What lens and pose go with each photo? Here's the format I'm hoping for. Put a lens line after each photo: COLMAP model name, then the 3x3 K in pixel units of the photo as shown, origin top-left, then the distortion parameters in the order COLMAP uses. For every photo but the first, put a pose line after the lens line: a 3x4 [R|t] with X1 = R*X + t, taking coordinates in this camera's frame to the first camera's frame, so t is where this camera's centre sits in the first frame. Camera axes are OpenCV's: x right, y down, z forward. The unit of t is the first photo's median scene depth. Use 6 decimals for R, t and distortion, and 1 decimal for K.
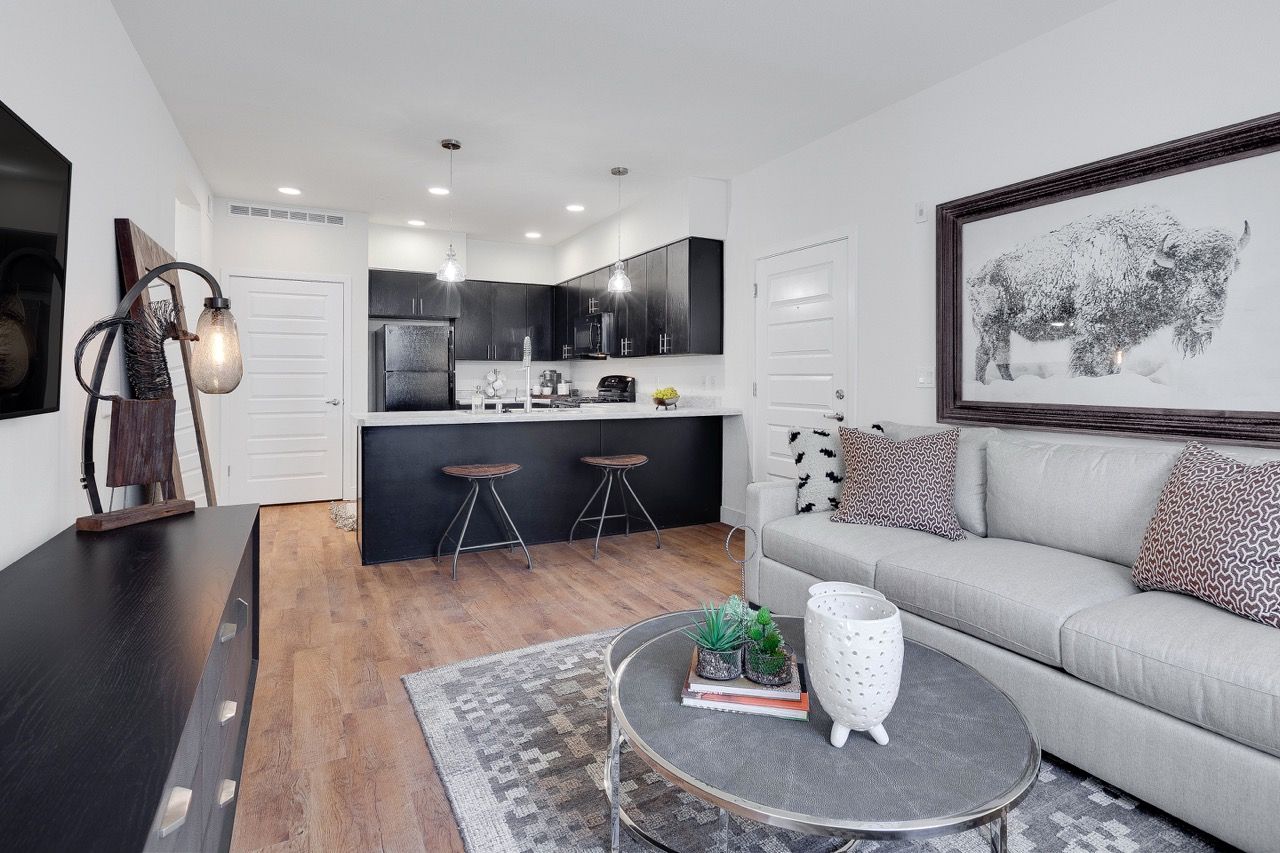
lens RADIAL K [[655.6, 0, 626.7], [0, 655.6, 375.8], [0, 0, 1]] dist [0.001203, -0.000516]
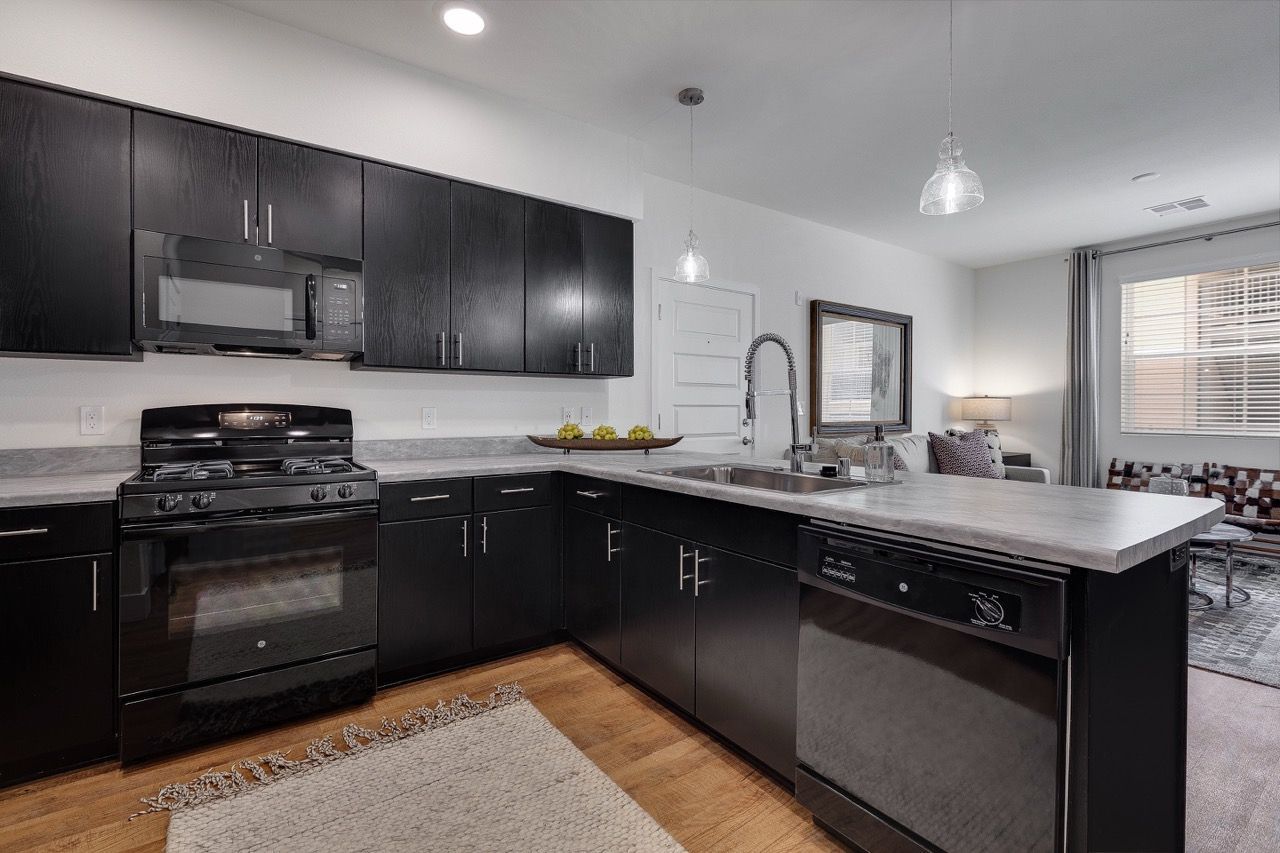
lens RADIAL K [[572.4, 0, 645.9], [0, 572.4, 412.9], [0, 0, 1]] dist [0.010657, -0.001563]
pose [[-0.167281, -0.007651, 0.985880, -1.073315], [-0.001117, 0.999971, 0.007571, 0.004068], [-0.985909, 0.000165, -0.167285, 2.134827]]
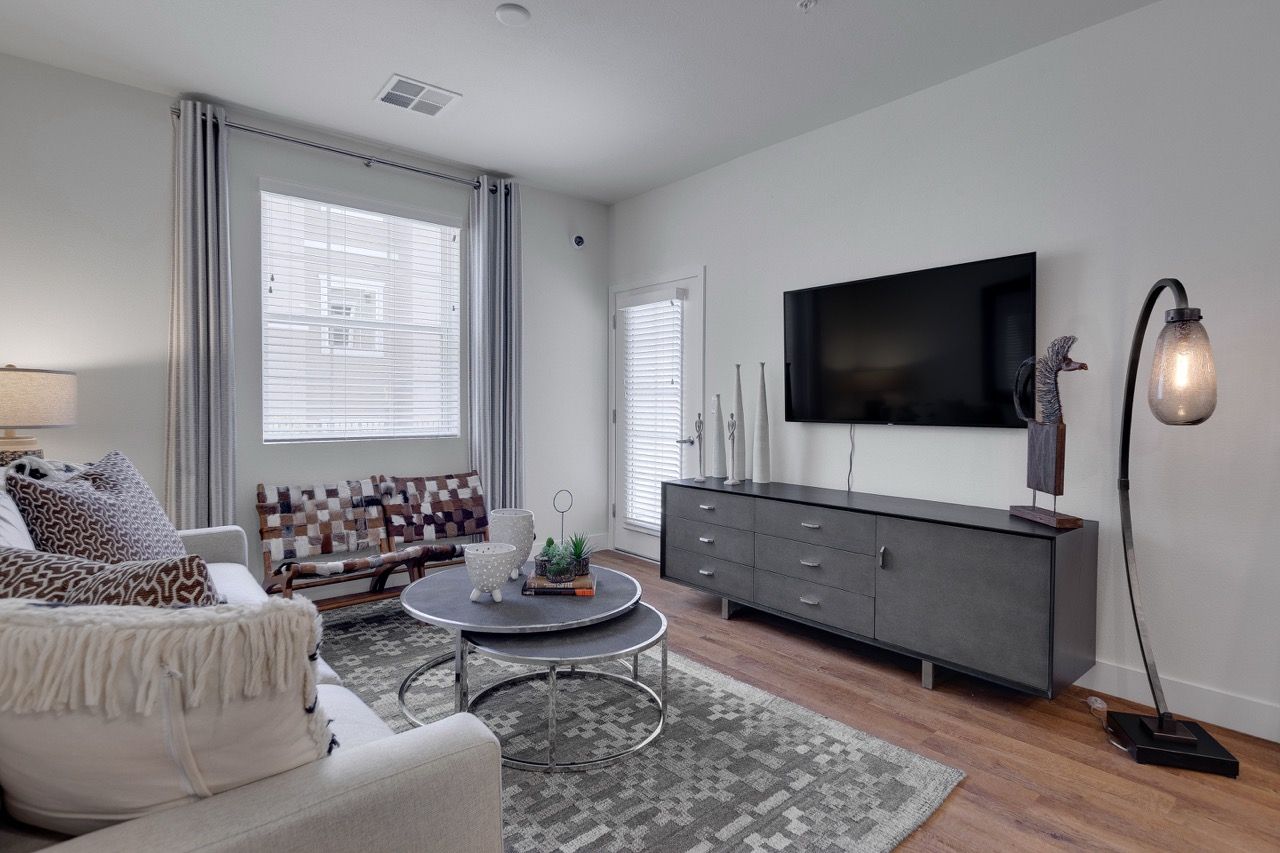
lens RADIAL K [[655.6, 0, 630.5], [0, 655.6, 416.2], [0, 0, 1]] dist [0.001203, -0.000516]
pose [[-0.974032, -0.002874, -0.226391, 0.239598], [-0.007415, 0.999788, 0.019210, 0.004470], [0.226287, 0.020390, -0.973847, 1.649421]]
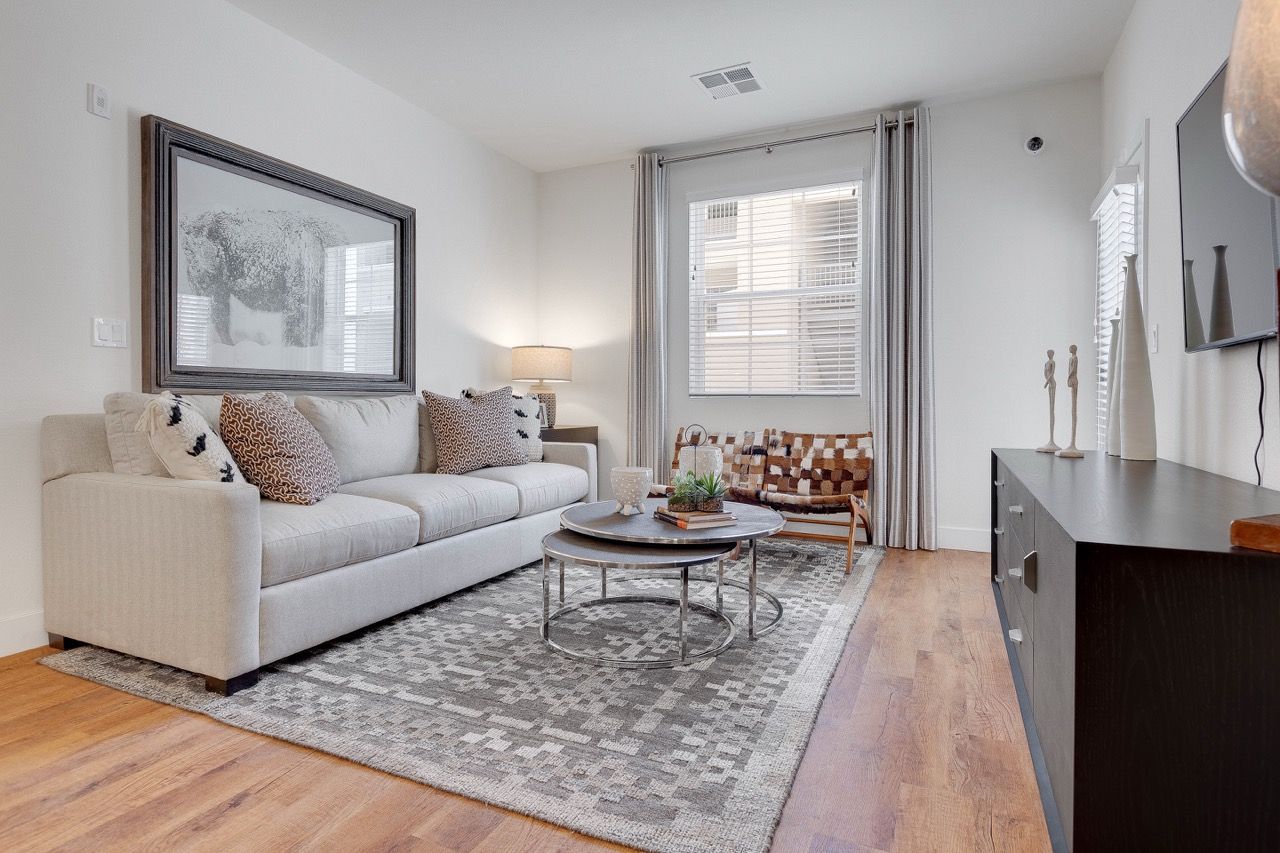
lens RADIAL K [[655.6, 0, 636.2], [0, 655.6, 402.3], [0, 0, 1]] dist [0.001203, -0.000516]
pose [[-0.619409, -0.006110, 0.785045, -0.653367], [-0.002595, 0.999980, 0.005735, 0.100260], [-0.785065, 0.001515, -0.619412, 1.343300]]
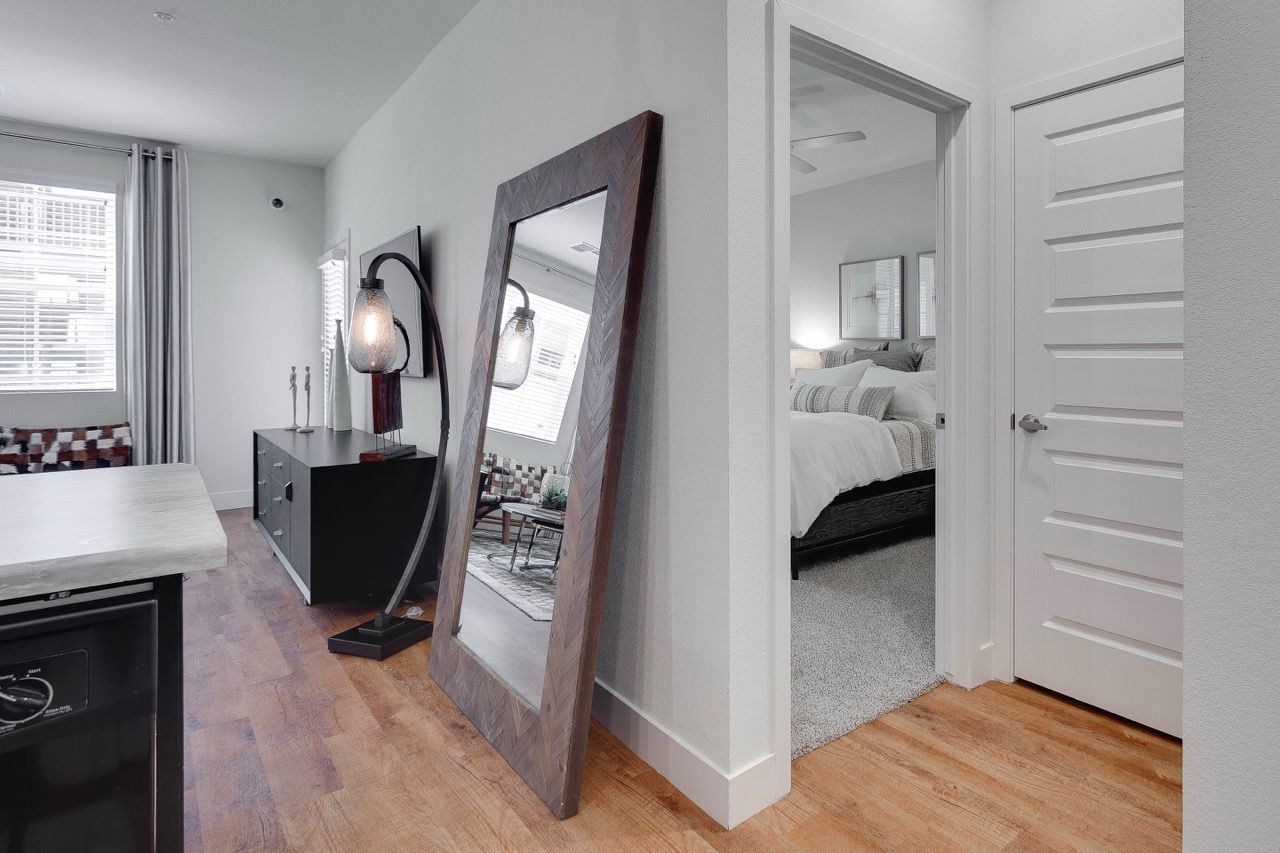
lens RADIAL K [[699.3, 0, 752.9], [0, 699.3, 360.8], [0, 0, 1]] dist [0.012111, -0.003528]
pose [[-0.967795, -0.002055, -0.251732, -0.922627], [-0.002971, 0.999990, 0.003259, 0.001714], [0.251722, 0.003902, -0.967792, 2.198852]]
